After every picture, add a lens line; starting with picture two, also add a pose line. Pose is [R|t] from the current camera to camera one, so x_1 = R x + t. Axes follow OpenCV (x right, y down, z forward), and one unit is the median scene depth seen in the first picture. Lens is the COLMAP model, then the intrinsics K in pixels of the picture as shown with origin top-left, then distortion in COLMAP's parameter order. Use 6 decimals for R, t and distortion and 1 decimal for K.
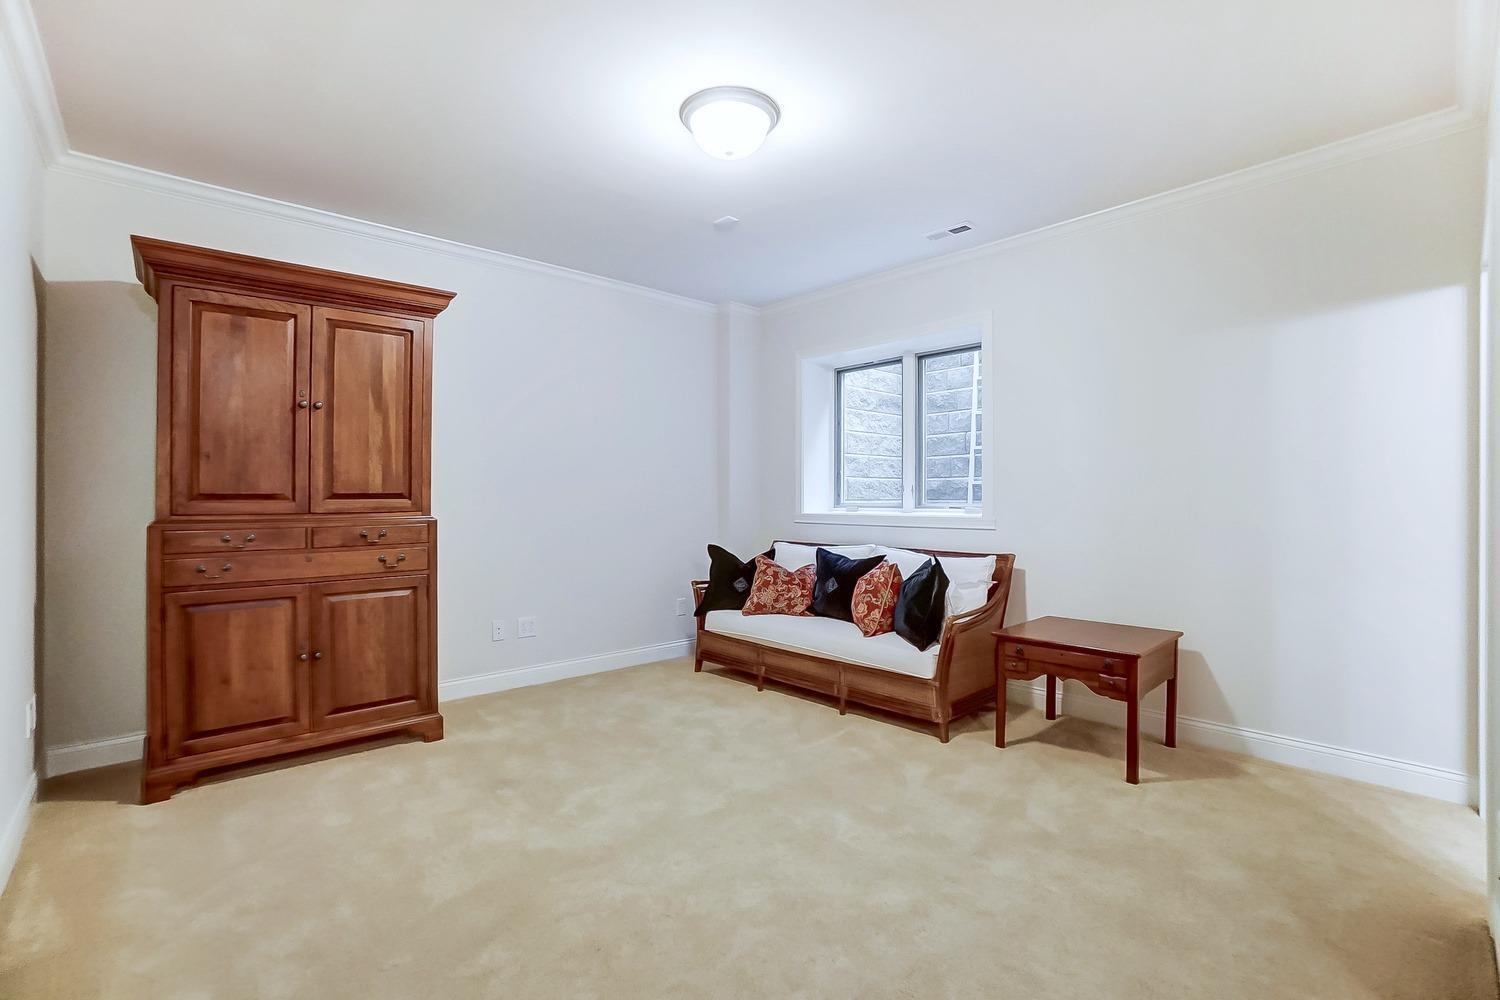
lens RADIAL K [[667.7, 0, 743.6], [0, 667.7, 486.3], [0, 0, 1]] dist [-0.070660, 0.026434]
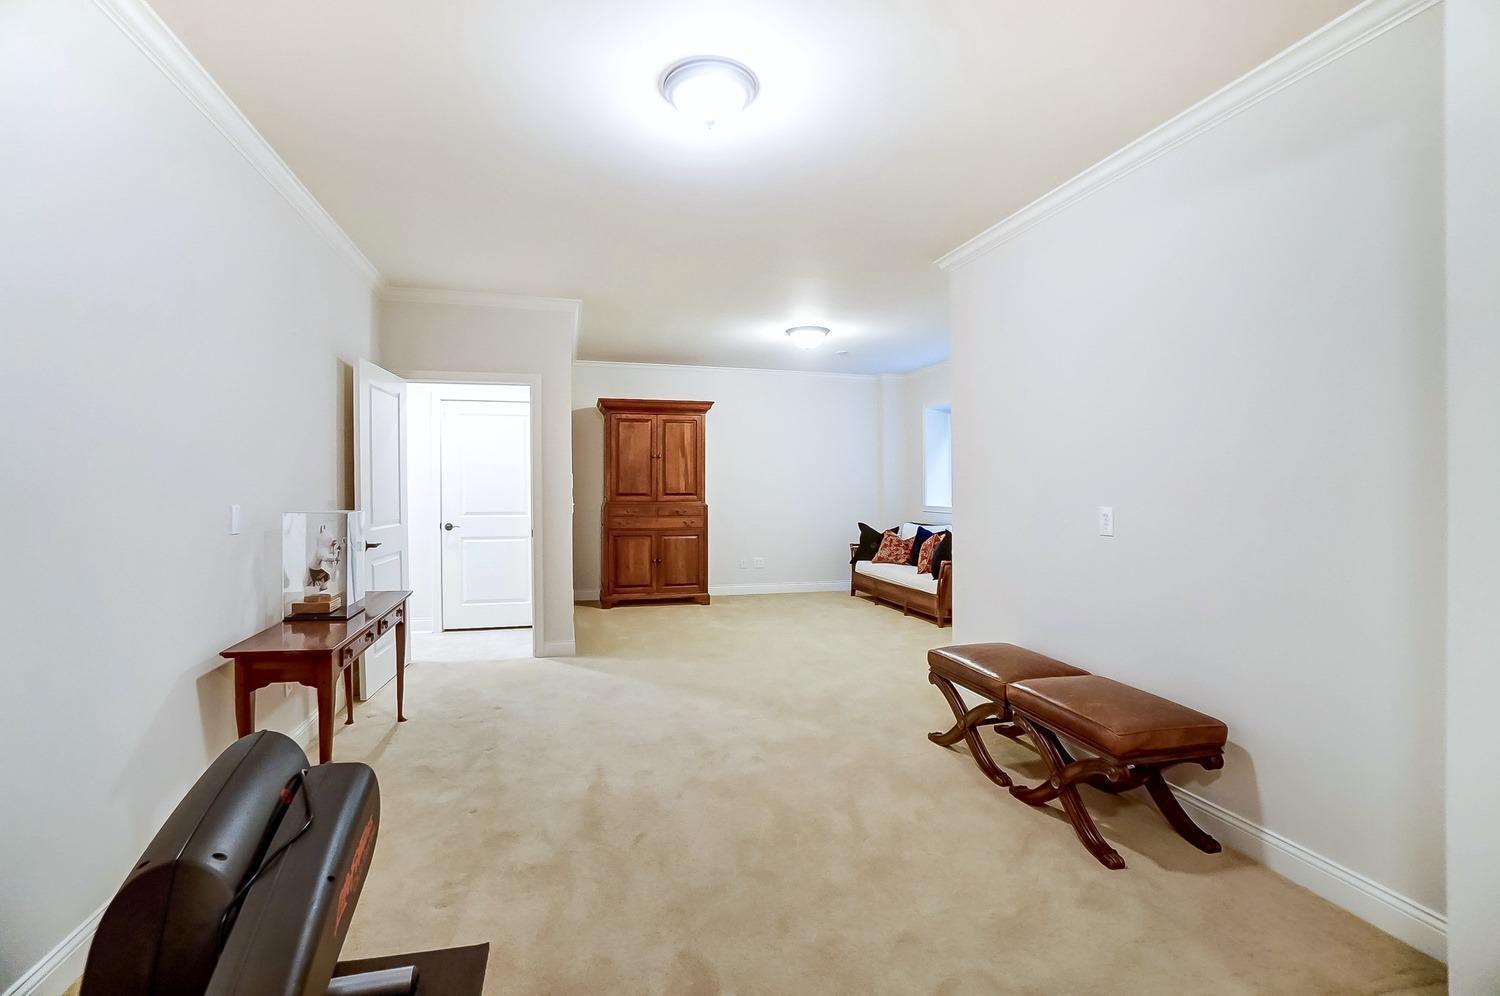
lens RADIAL K [[667.7, 0, 743.6], [0, 667.7, 484.3], [0, 0, 1]] dist [-0.070660, 0.026434]
pose [[0.875743, -0.000667, -0.482778, 0.767135], [0.003939, 0.999976, 0.005763, -0.033410], [0.482762, -0.006948, 0.875724, -0.959158]]
